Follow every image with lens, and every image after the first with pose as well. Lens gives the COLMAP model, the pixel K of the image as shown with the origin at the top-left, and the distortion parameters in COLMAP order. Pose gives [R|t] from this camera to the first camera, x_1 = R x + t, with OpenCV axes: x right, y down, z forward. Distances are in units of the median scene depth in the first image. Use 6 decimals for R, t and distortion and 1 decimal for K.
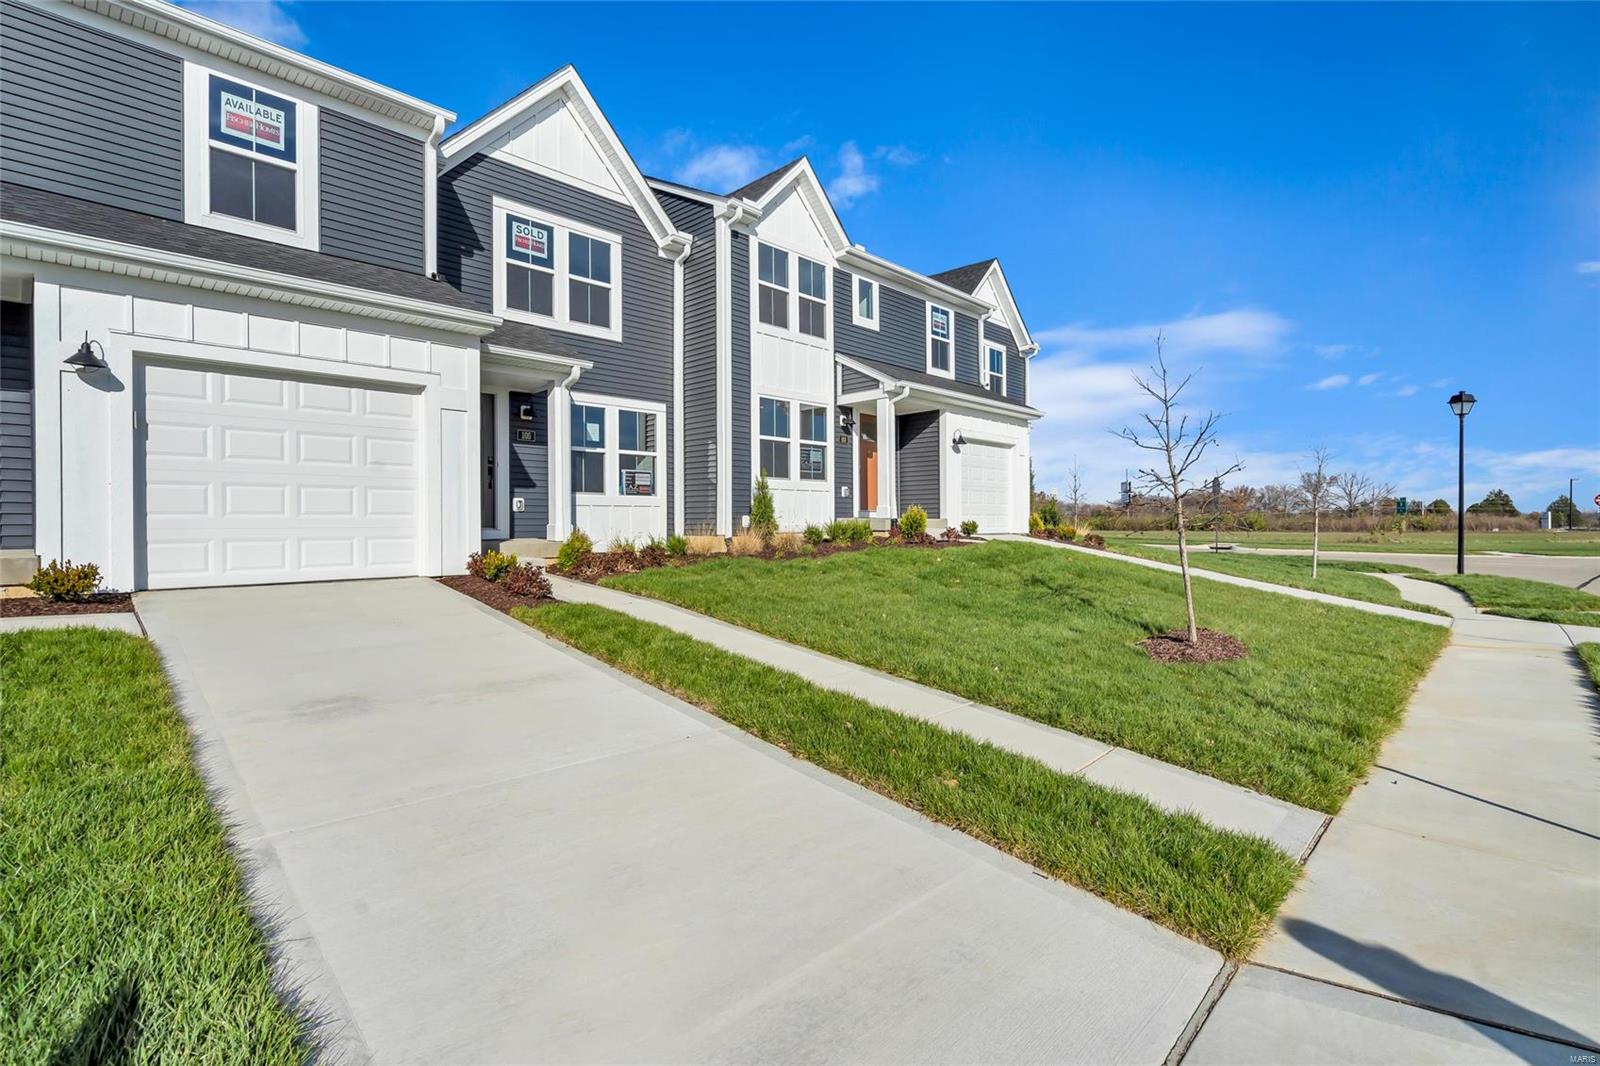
lens RADIAL K [[734.6, 0, 794.4], [0, 734.6, 526.9], [0, 0, 1]] dist [-0.006407, 0.002490]
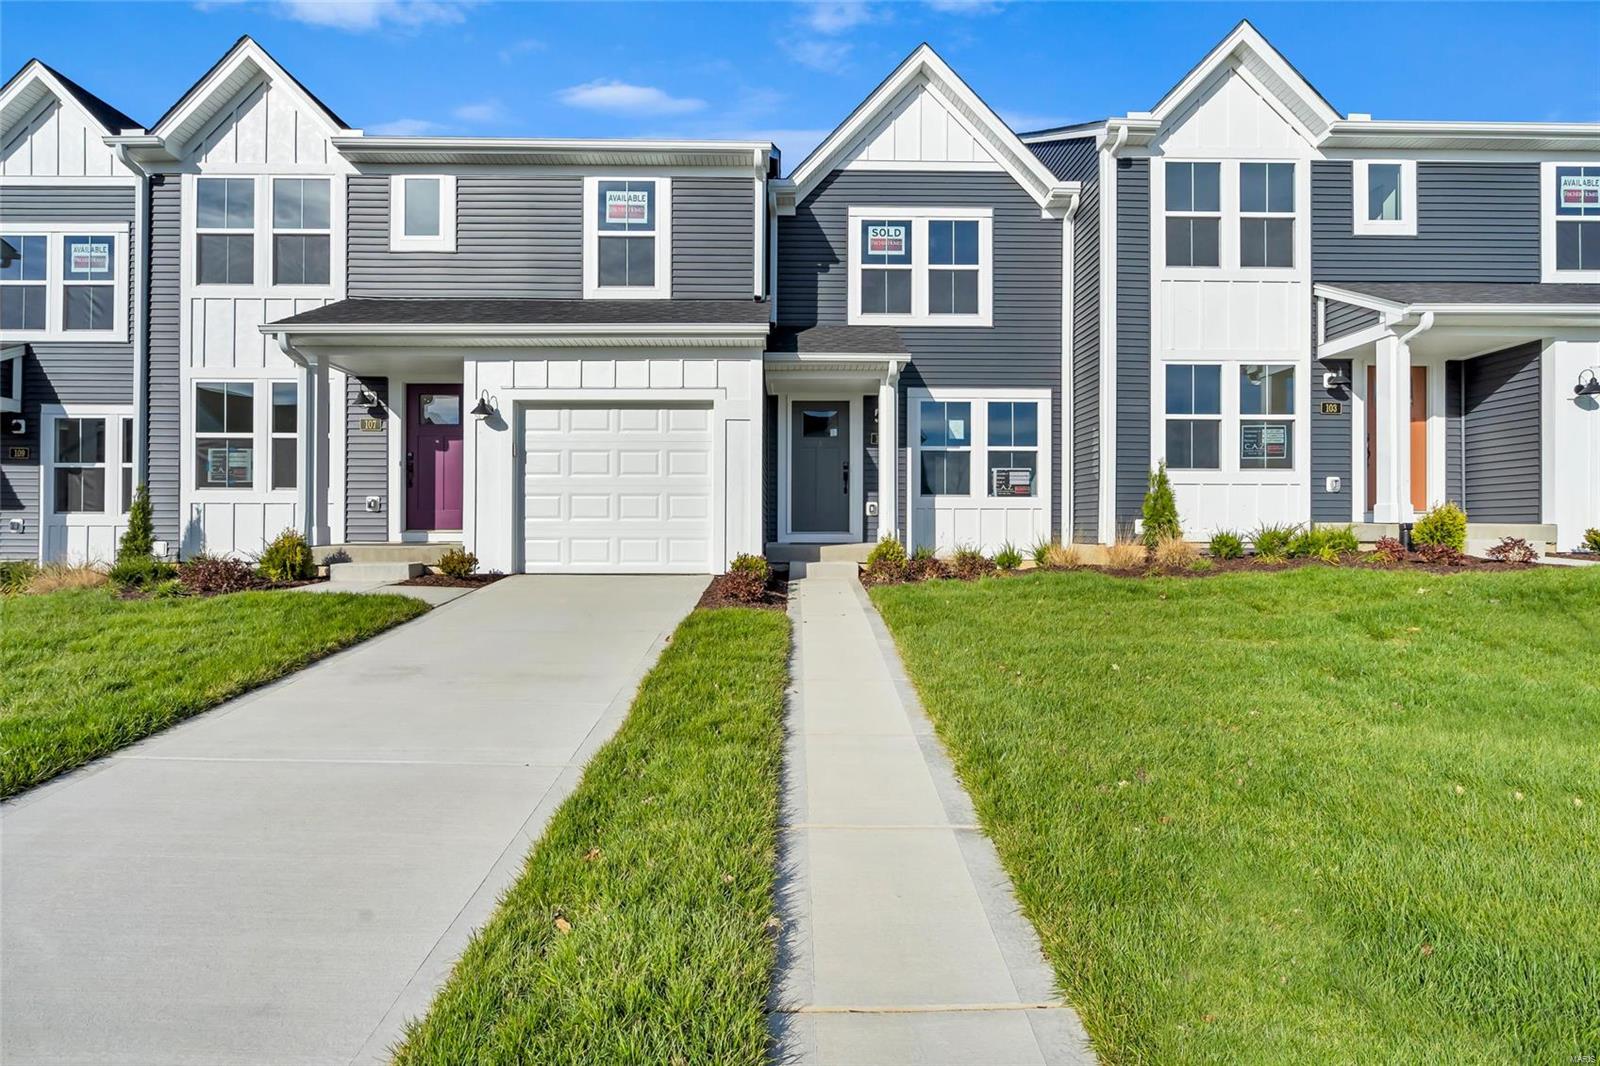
lens RADIAL K [[734.6, 0, 797.4], [0, 734.6, 530.4], [0, 0, 1]] dist [-0.006407, 0.002490]
pose [[0.710088, 0.006852, -0.704080, 0.233023], [-0.010749, 0.999942, -0.001110, 0.001092], [0.704031, 0.008357, 0.710120, 0.201859]]
